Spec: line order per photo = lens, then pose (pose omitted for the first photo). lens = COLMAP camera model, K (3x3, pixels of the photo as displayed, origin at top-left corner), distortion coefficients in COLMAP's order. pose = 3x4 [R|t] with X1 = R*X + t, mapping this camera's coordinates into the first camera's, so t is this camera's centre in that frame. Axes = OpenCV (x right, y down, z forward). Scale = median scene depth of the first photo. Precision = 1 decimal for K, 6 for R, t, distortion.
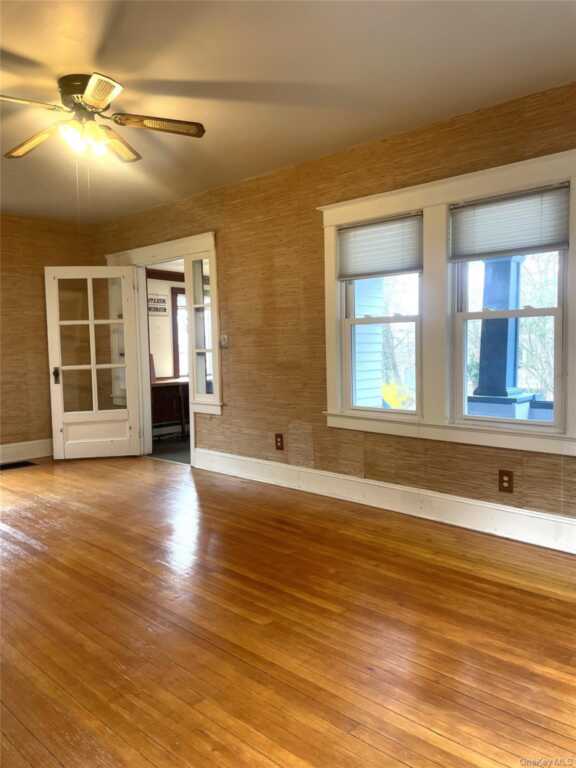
lens RADIAL K [[584.1, 0, 293.5], [0, 584.1, 390.2], [0, 0, 1]] dist [0.105380, -0.139508]
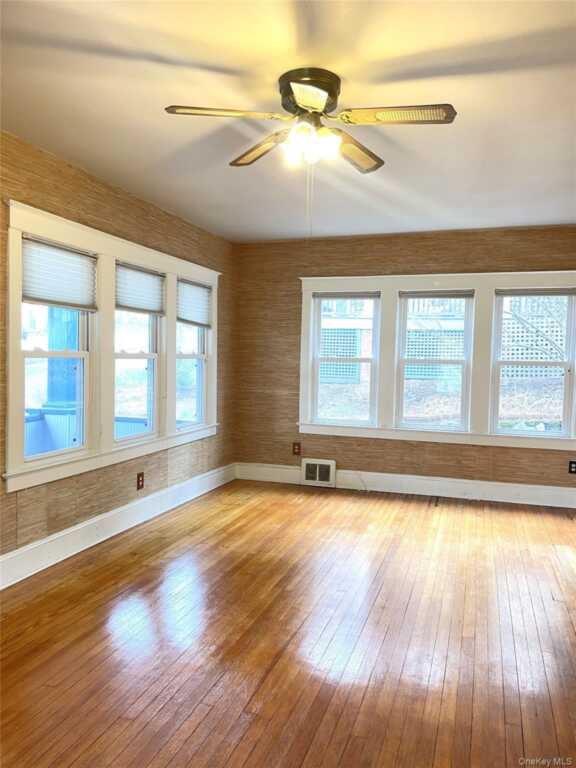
lens RADIAL K [[586.5, 0, 289.3], [0, 586.5, 401.4], [0, 0, 1]] dist [0.107393, 0.001908]
pose [[-0.419299, -0.055185, 0.906170, -0.974932], [0.073713, 0.992786, 0.094568, -0.123694], [-0.904851, 0.106449, -0.412206, 1.227714]]
